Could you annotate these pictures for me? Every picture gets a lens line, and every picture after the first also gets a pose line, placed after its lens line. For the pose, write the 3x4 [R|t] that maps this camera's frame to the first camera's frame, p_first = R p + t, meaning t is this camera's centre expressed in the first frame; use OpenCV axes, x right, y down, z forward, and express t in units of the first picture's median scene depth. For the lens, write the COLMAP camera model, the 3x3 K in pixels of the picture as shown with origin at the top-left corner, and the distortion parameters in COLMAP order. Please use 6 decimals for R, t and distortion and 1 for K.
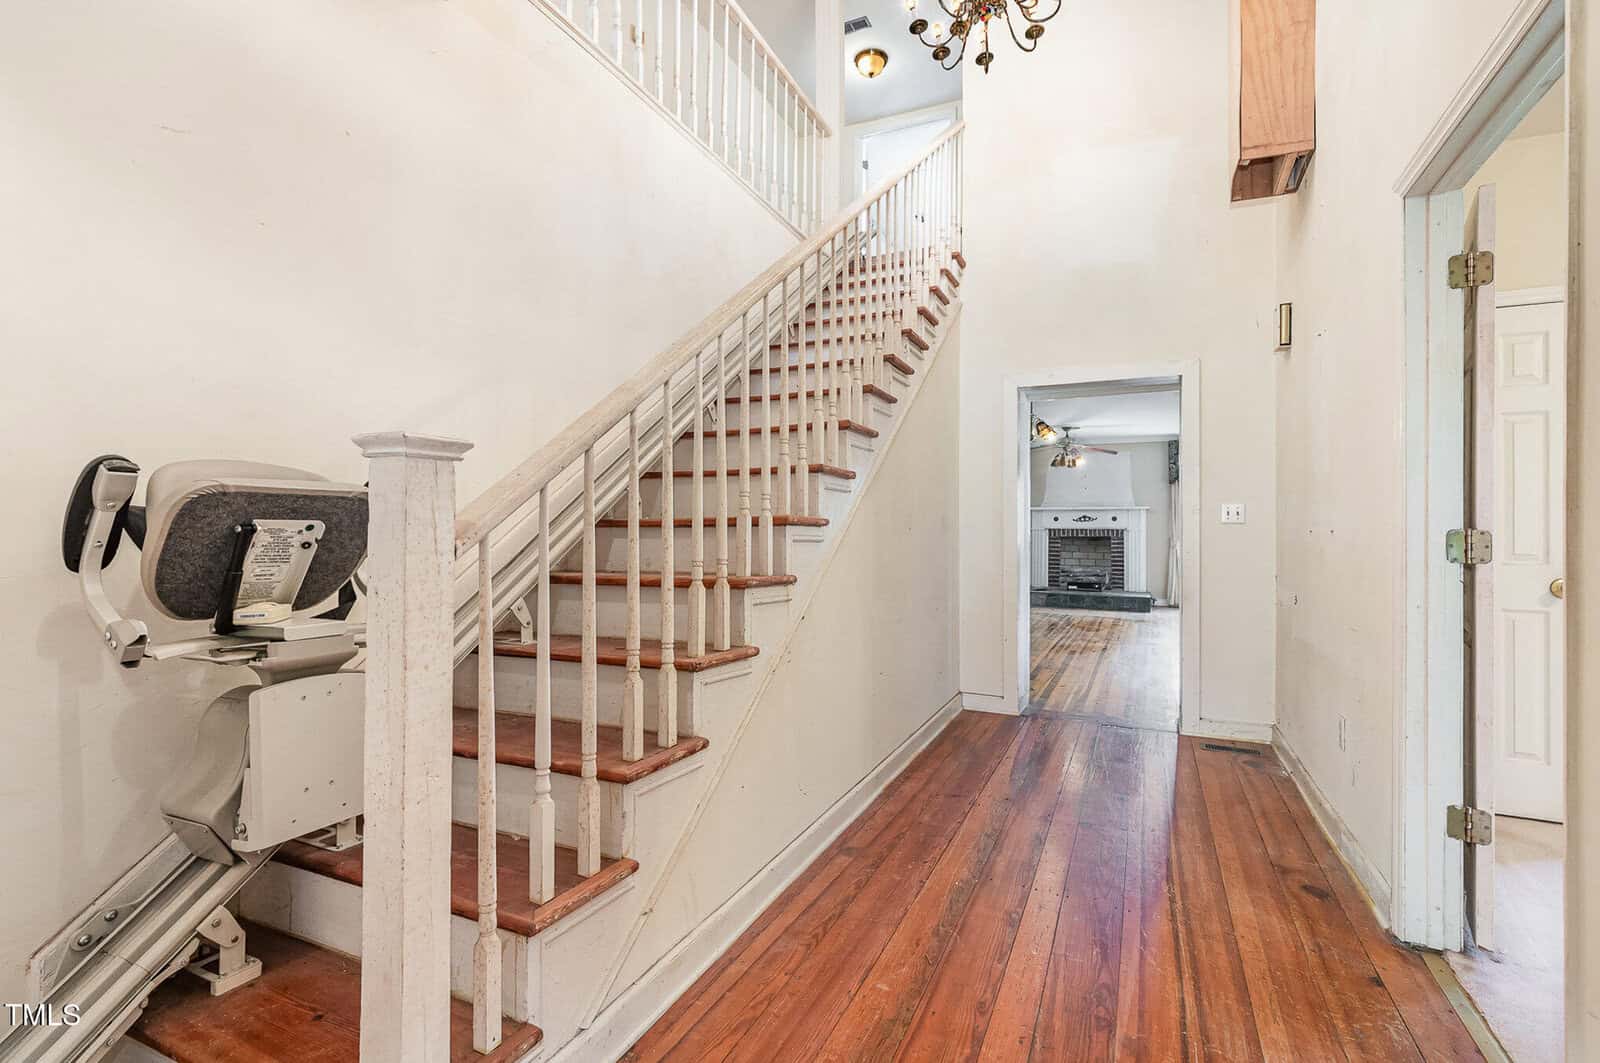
lens RADIAL K [[728.3, 0, 806.7], [0, 728.3, 534.0], [0, 0, 1]] dist [0.007506, -0.000812]
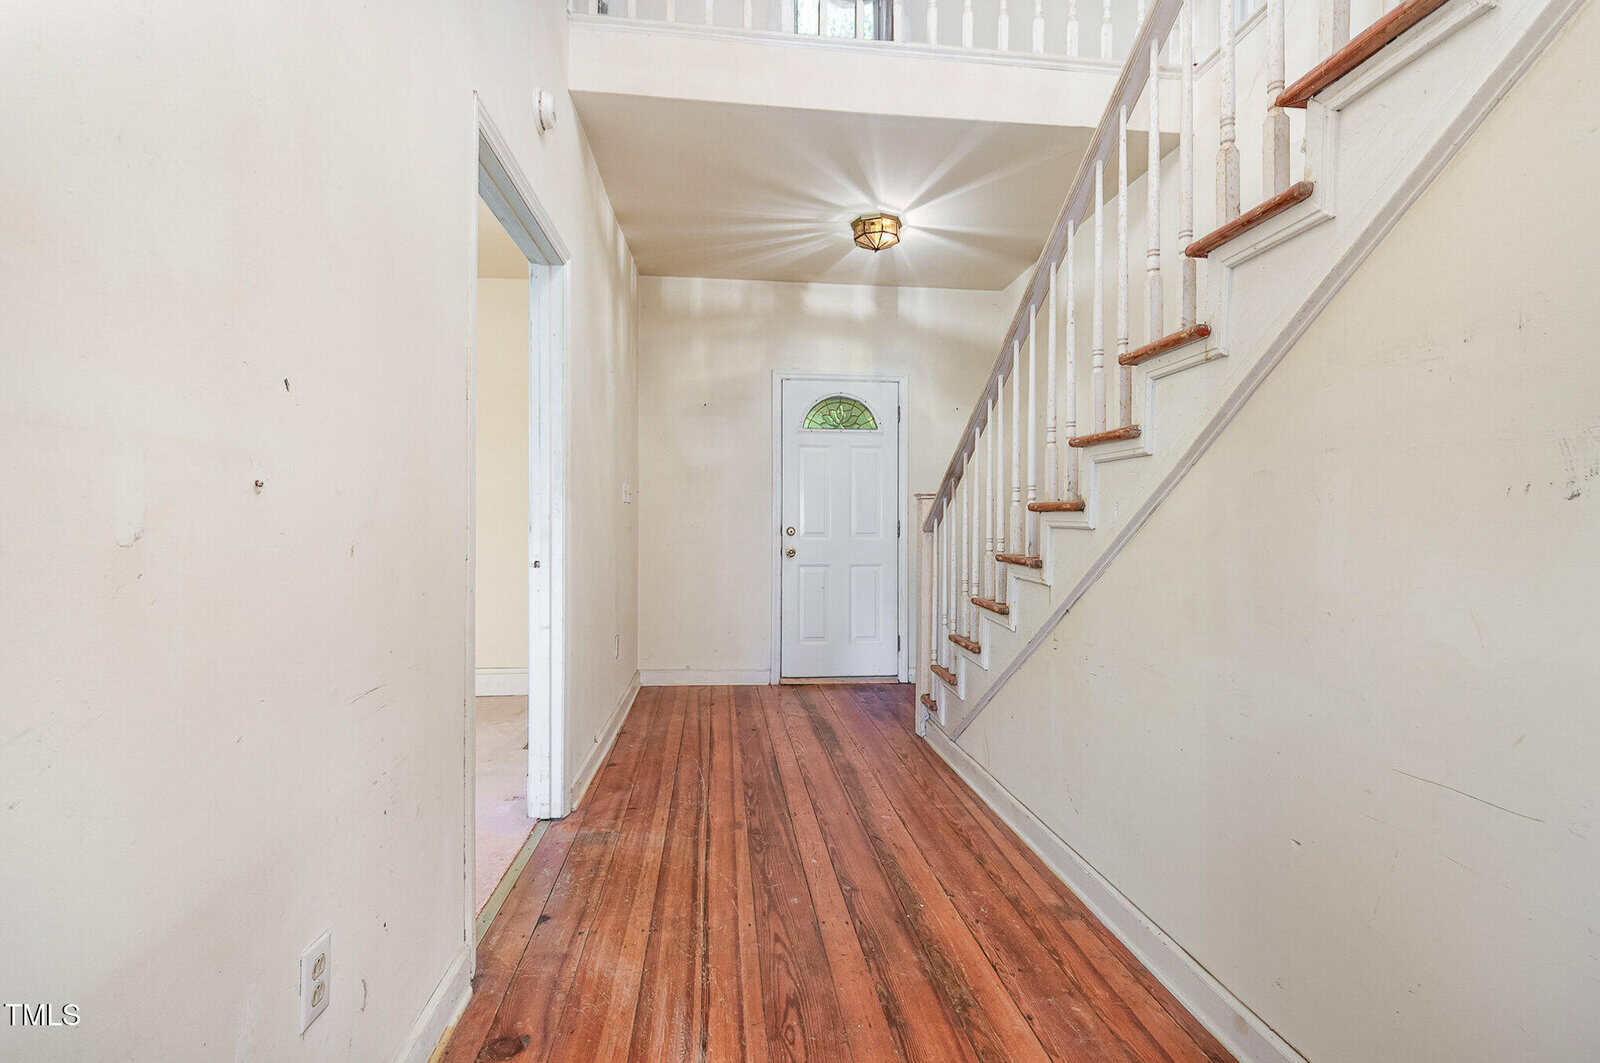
lens RADIAL K [[728.3, 0, 799.7], [0, 728.3, 526.8], [0, 0, 1]] dist [0.007506, -0.000812]
pose [[-0.854571, -0.013353, -0.519163, 0.914824], [-0.016937, 0.999854, 0.002164, 0.008808], [0.519058, 0.010642, -0.854673, 1.902983]]
